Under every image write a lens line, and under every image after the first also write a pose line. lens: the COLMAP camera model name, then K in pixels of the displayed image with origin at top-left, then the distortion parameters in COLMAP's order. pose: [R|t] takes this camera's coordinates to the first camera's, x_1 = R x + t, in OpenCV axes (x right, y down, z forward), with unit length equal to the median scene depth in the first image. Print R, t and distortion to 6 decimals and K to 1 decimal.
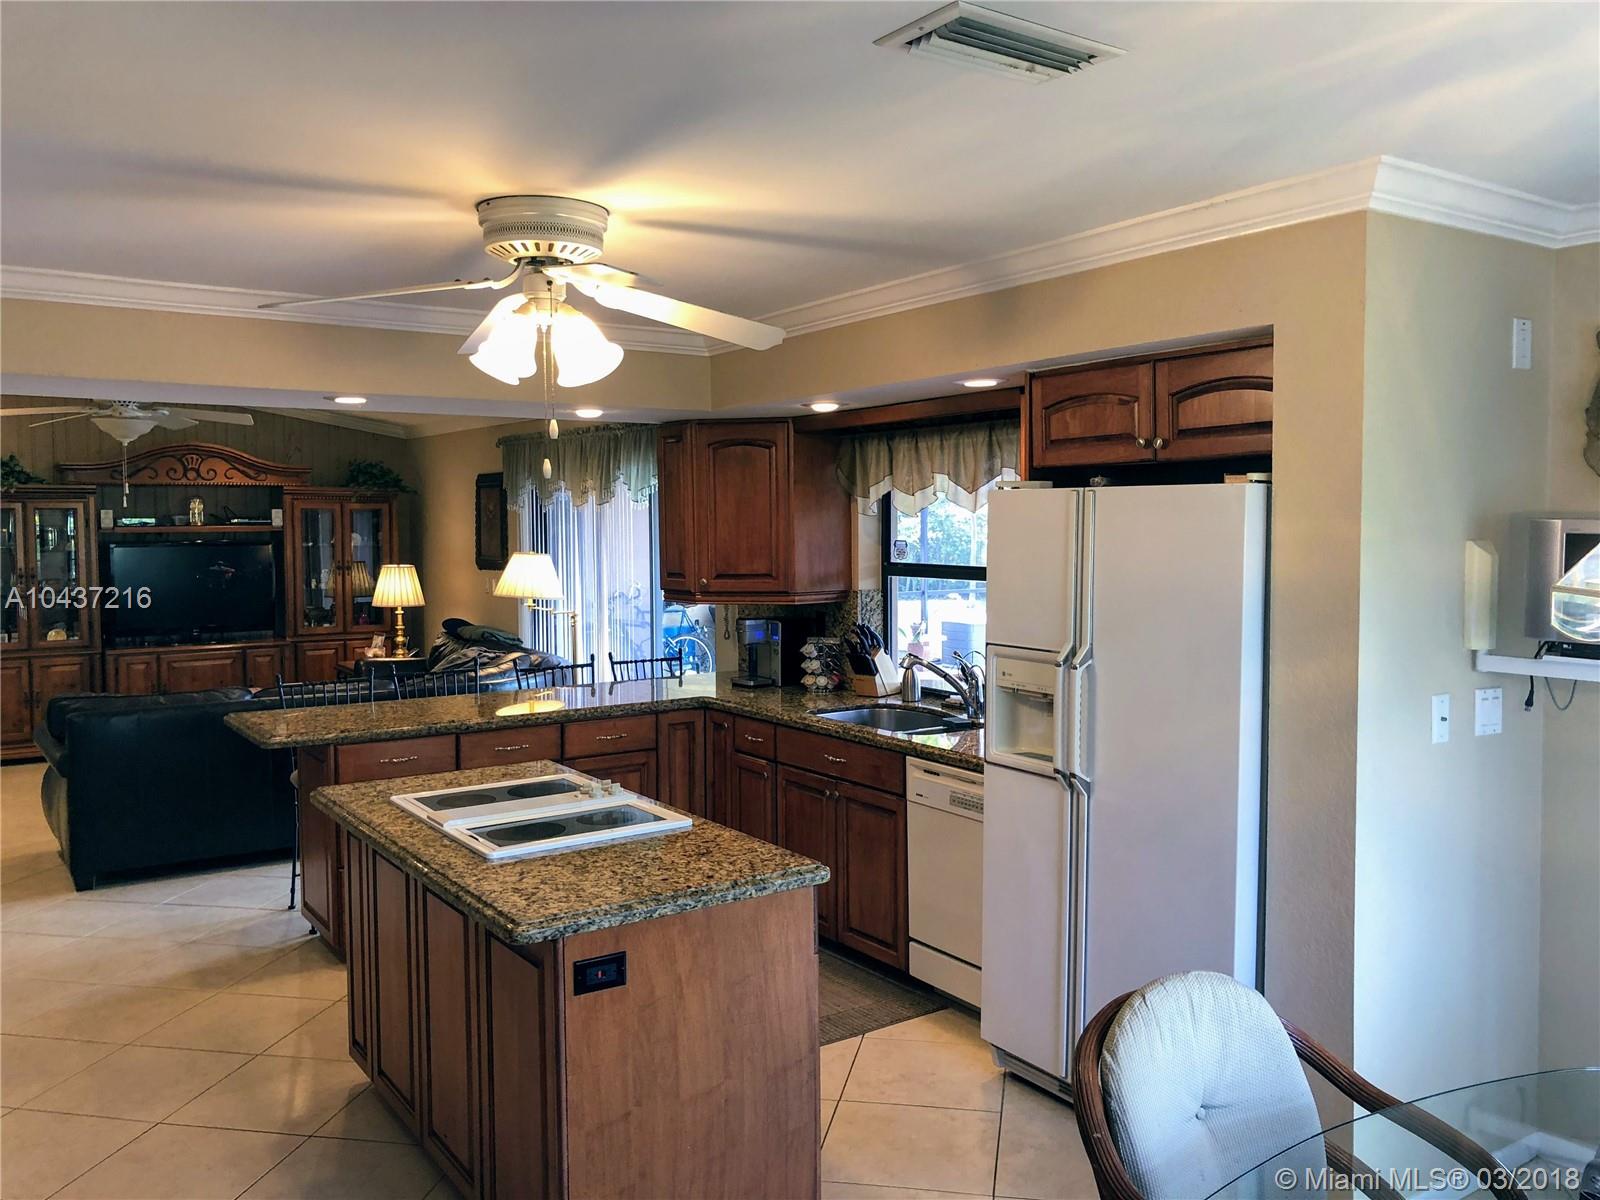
lens RADIAL K [[1308.4, 0, 816.9], [0, 1308.4, 583.9], [0, 0, 1]] dist [0.042630, -0.058366]
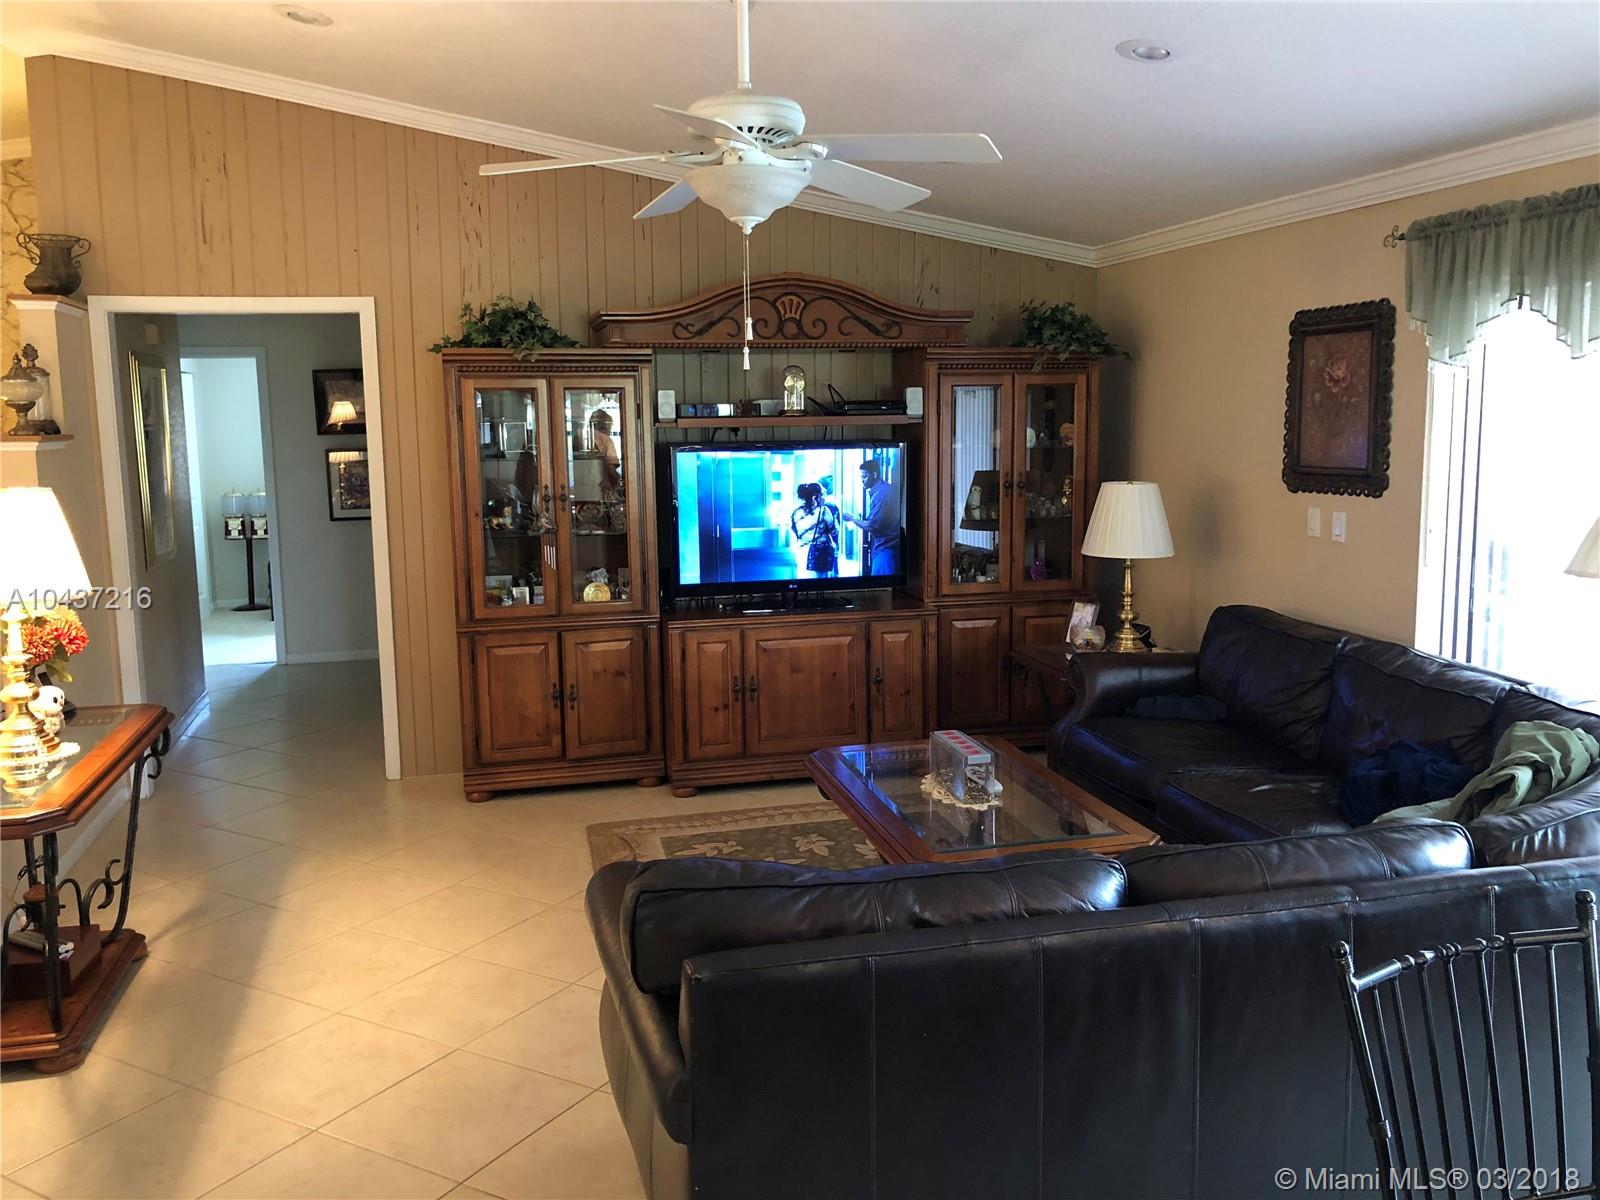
lens RADIAL K [[1308.4, 0, 804.6], [0, 1308.4, 591.2], [0, 0, 1]] dist [0.042630, -0.058366]
pose [[0.941645, 0.035378, -0.334744, -0.463529], [-0.006903, 0.996282, 0.085876, -0.026836], [0.336537, -0.078554, 0.938388, 0.756067]]
